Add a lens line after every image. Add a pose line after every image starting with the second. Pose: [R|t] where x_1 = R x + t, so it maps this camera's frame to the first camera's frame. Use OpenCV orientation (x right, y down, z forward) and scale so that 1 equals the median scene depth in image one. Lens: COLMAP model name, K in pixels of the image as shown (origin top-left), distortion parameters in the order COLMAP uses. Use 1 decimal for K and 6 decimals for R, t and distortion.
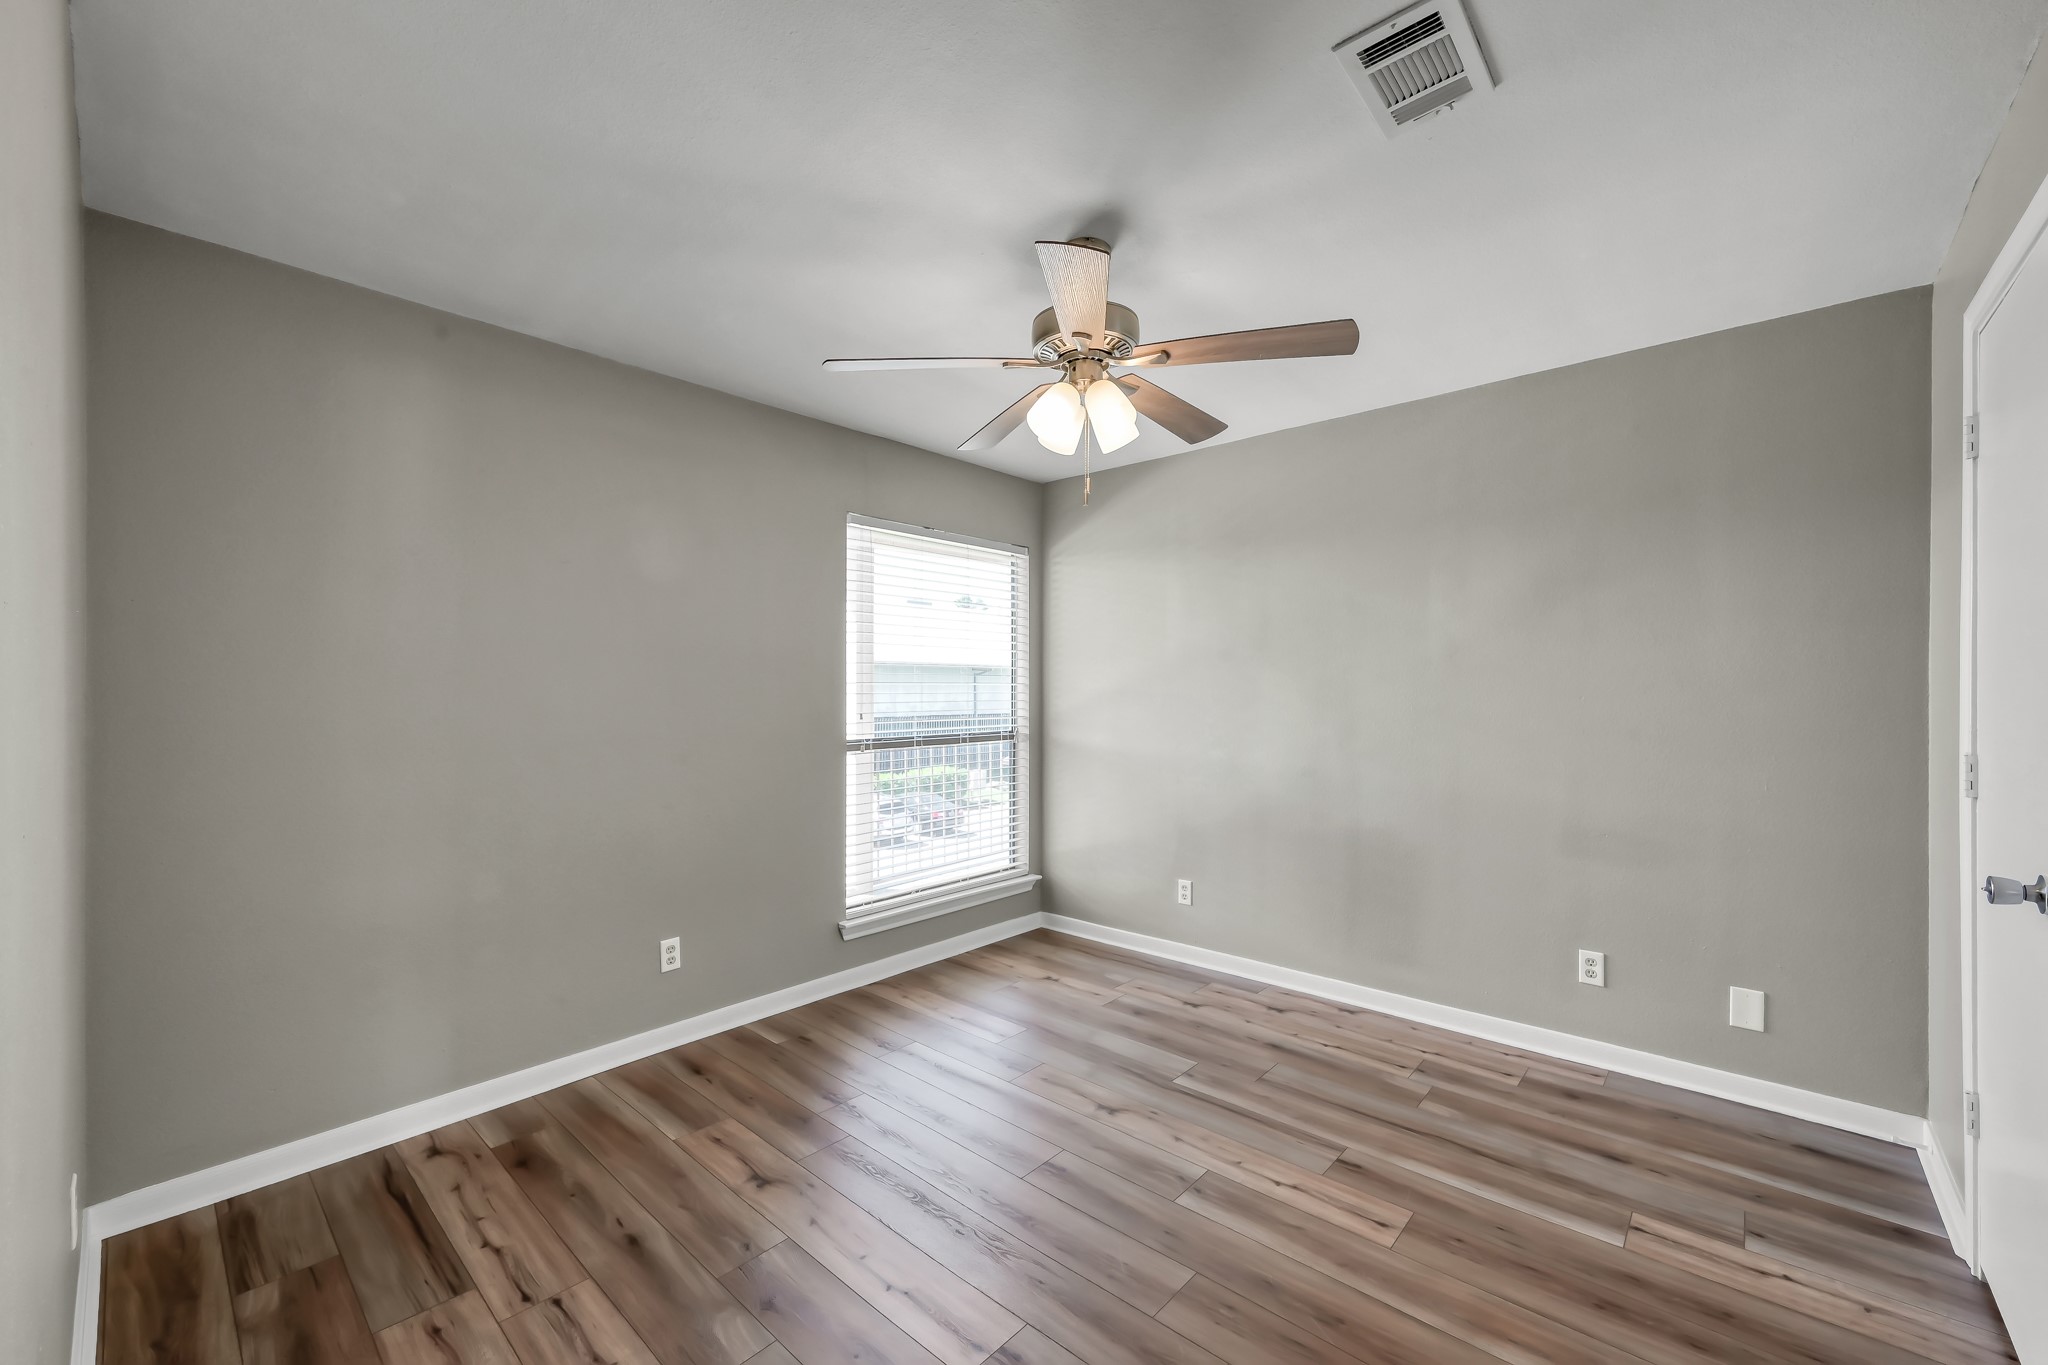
lens RADIAL K [[806.2, 0, 1025.8], [0, 806.2, 698.5], [0, 0, 1]] dist [0.000244, 0.000365]
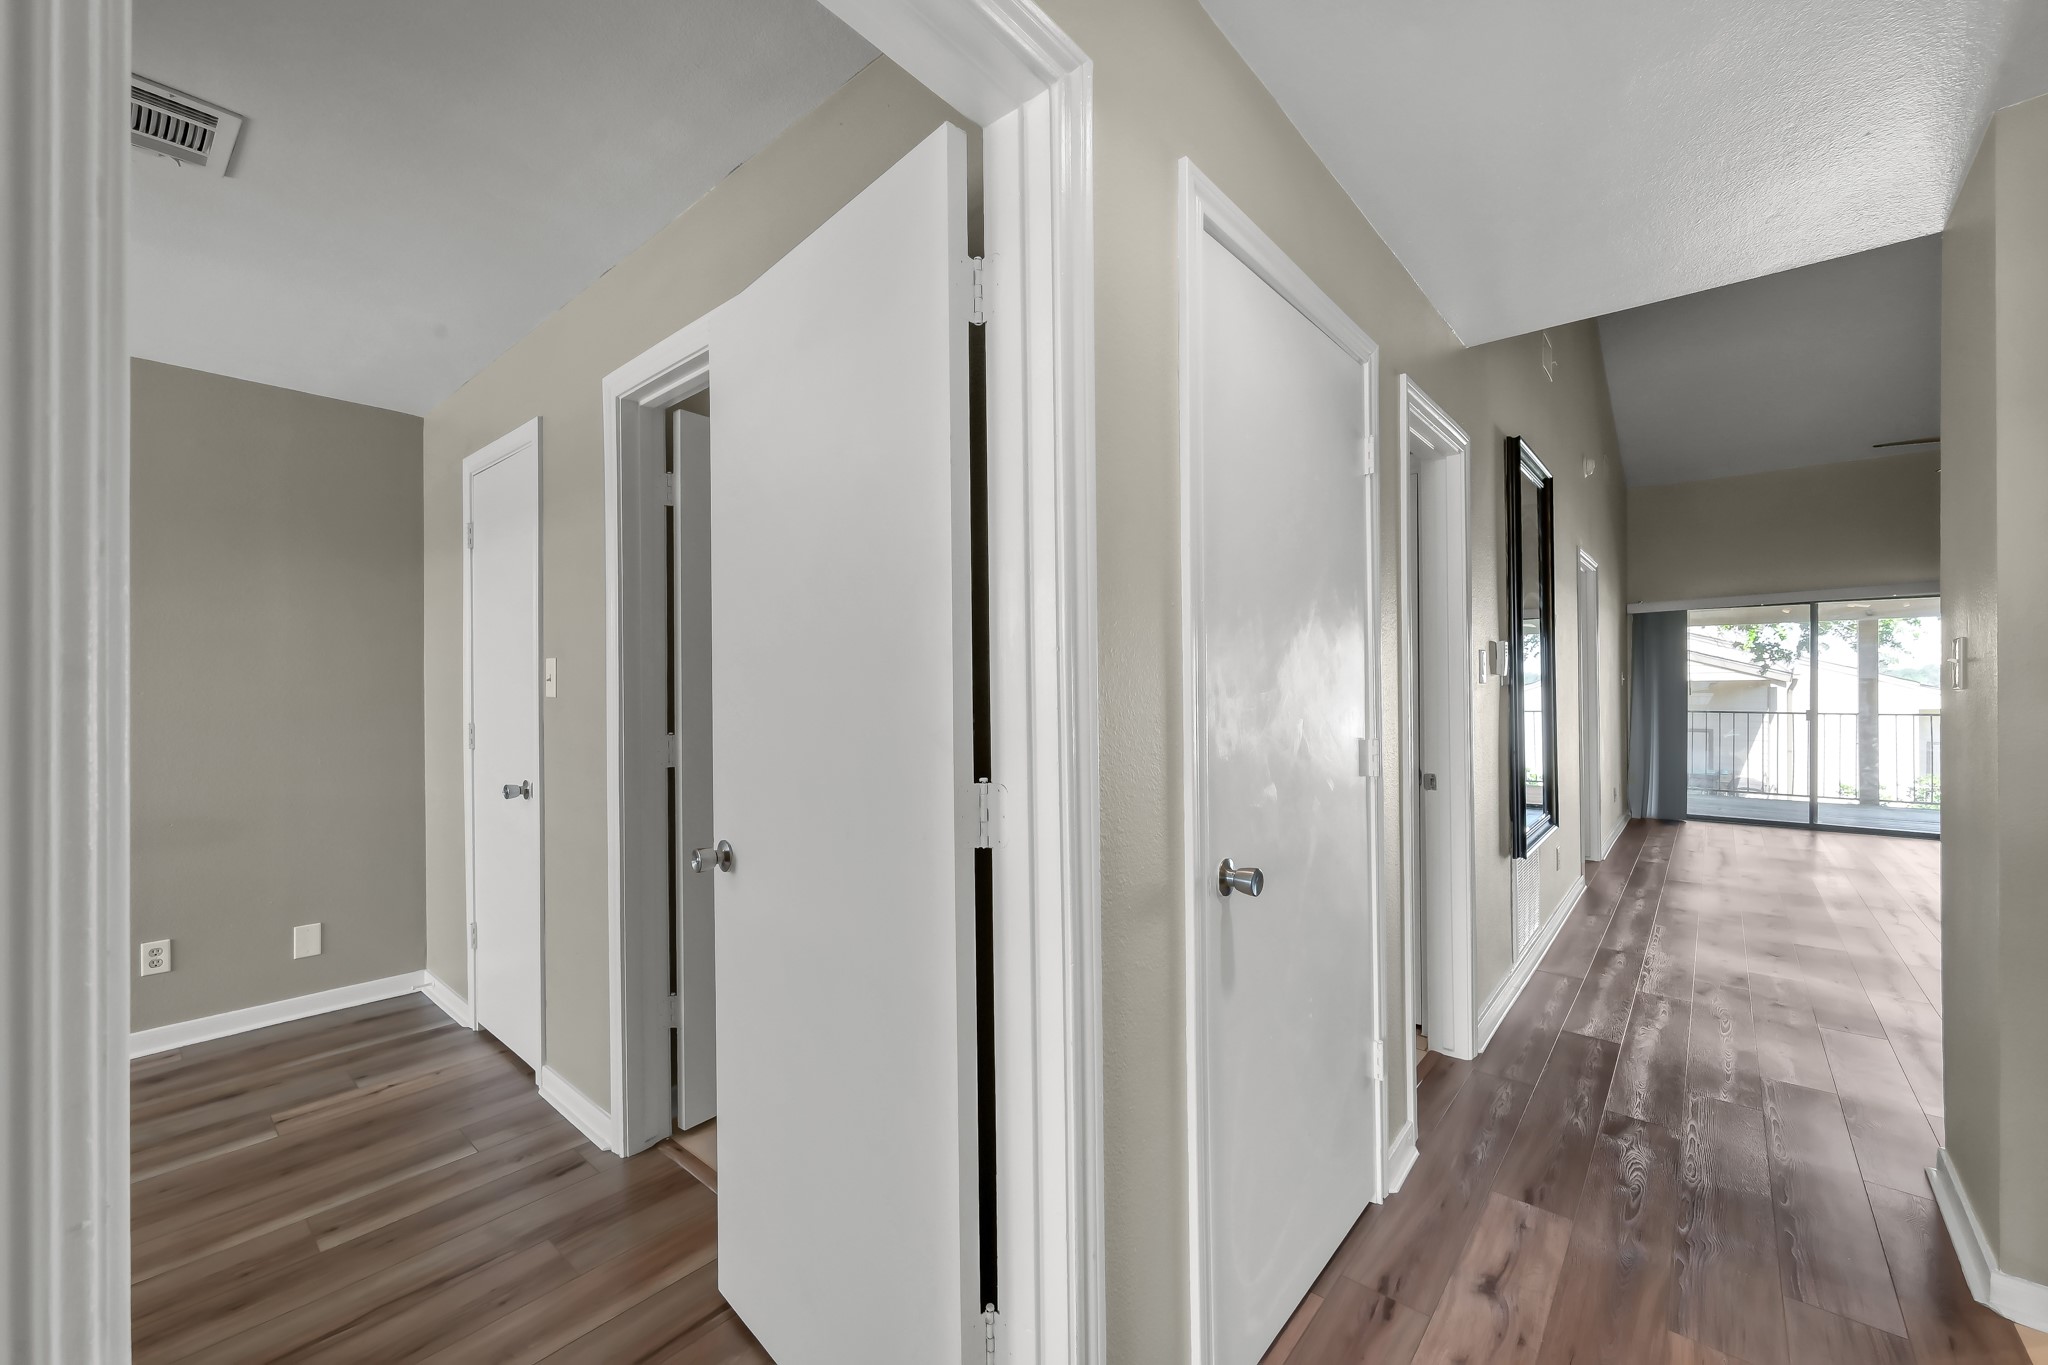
lens RADIAL K [[806.2, 0, 1026.0], [0, 806.2, 686.5], [0, 0, 1]] dist [0.000244, 0.000365]
pose [[-0.019553, 0.003149, 0.999804, -0.473175], [0.009178, 0.999953, -0.002970, 0.006690], [-0.999767, 0.009118, -0.019581, -0.113708]]
